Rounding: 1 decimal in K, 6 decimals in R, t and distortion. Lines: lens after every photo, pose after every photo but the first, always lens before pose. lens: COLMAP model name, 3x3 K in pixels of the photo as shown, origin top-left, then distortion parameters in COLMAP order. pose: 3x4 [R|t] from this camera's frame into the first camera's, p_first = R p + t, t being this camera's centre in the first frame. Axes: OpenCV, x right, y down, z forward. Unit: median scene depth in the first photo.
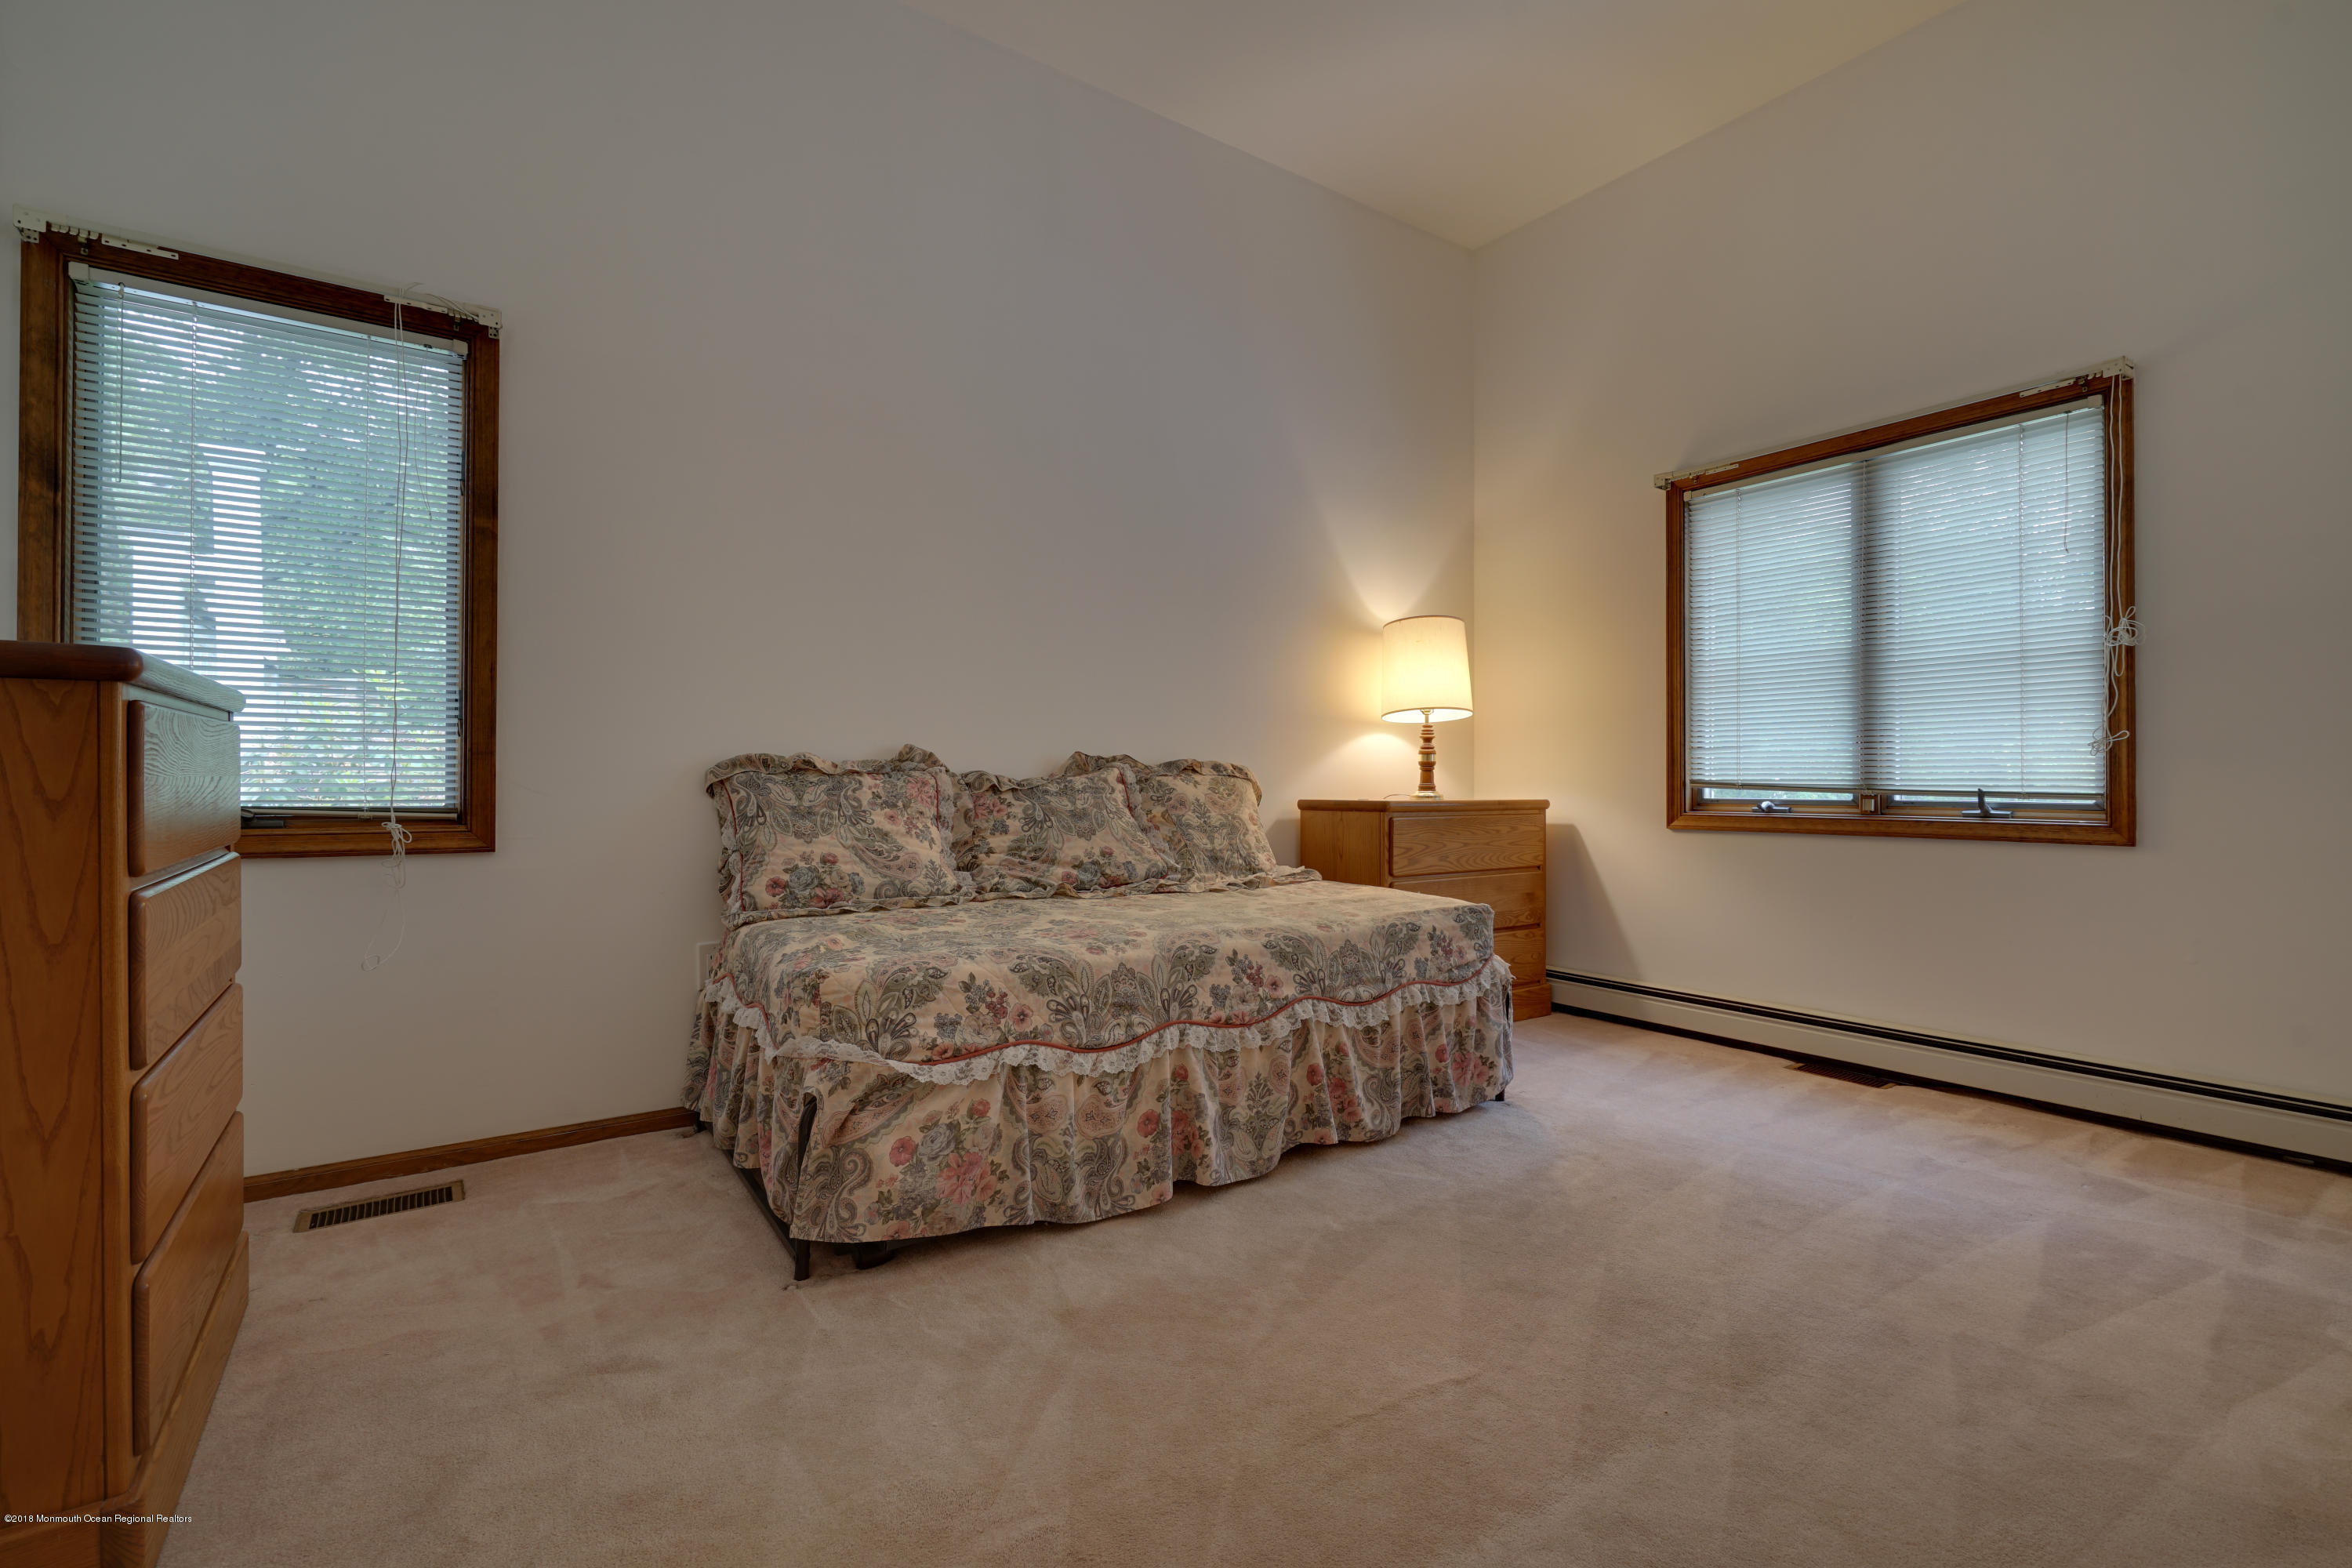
lens RADIAL K [[1057.2, 0, 1168.8], [0, 1057.2, 782.0], [0, 0, 1]] dist [-0.006850, 0.003174]
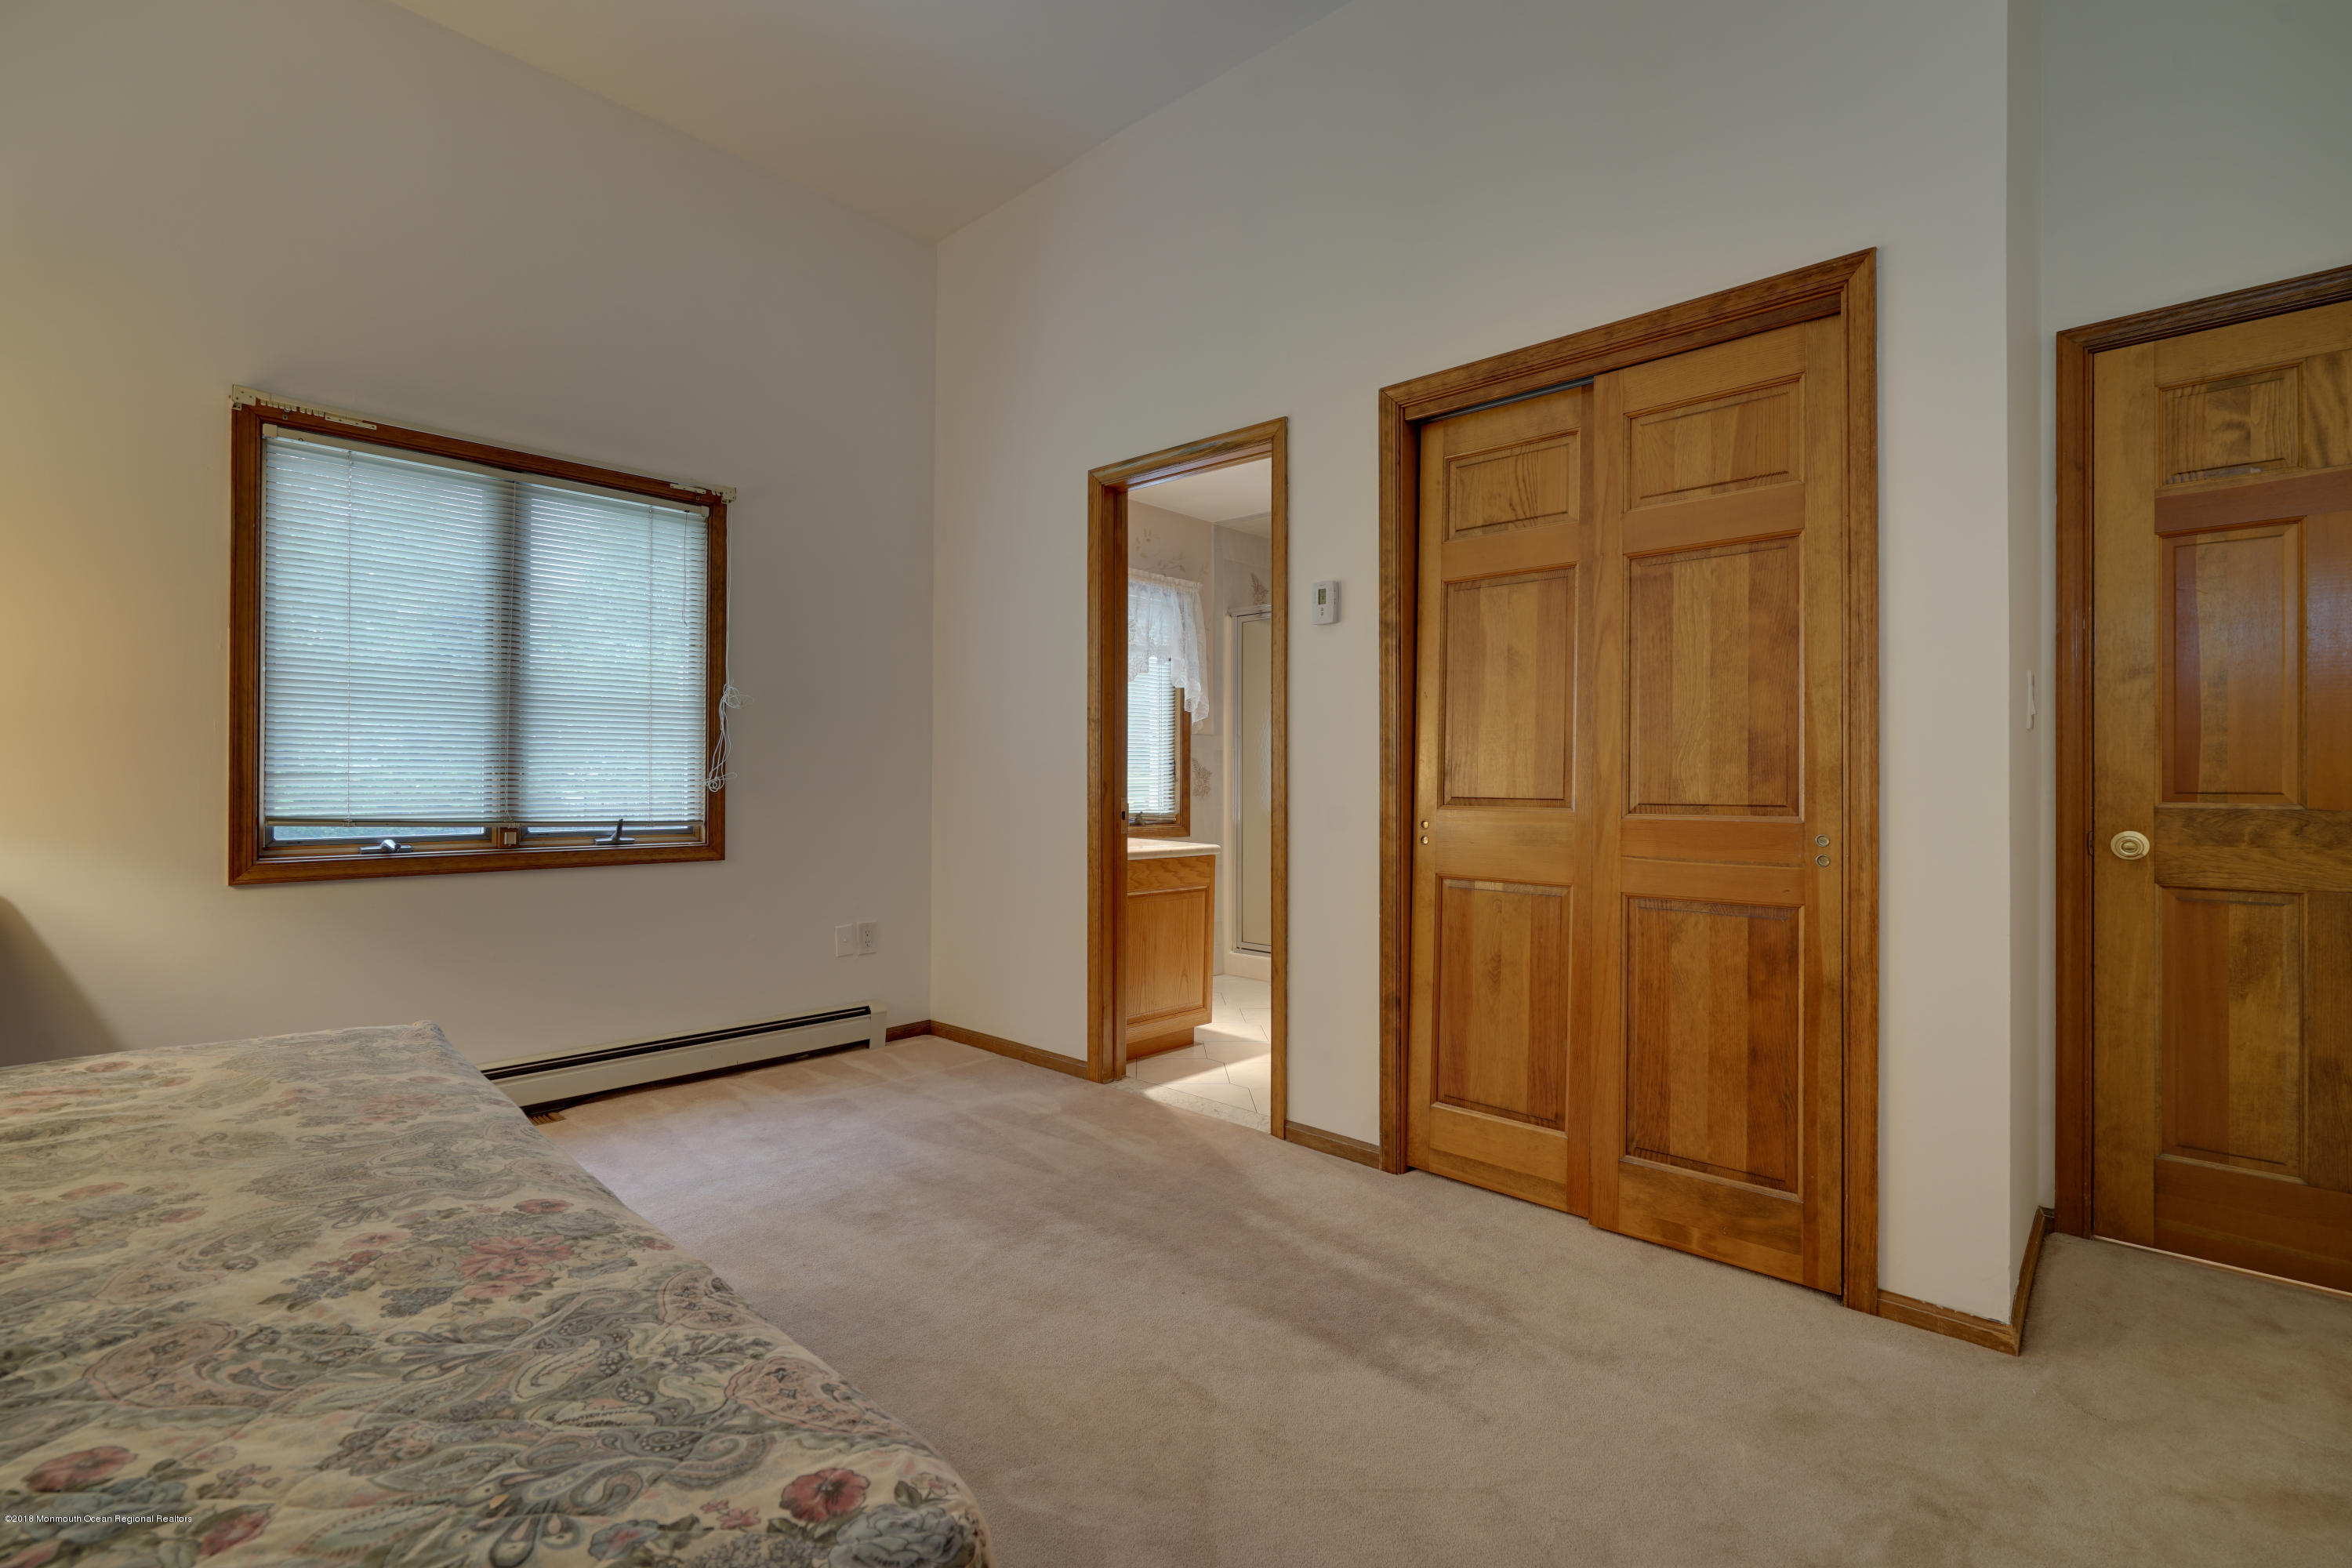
lens RADIAL K [[1057.2, 0, 1168.6], [0, 1057.2, 779.2], [0, 0, 1]] dist [-0.006850, 0.003174]
pose [[-0.206464, 0.002020, 0.978452, -0.410088], [-0.002491, 0.999994, -0.002590, -0.031774], [-0.978451, -0.002972, -0.206457, 0.616201]]
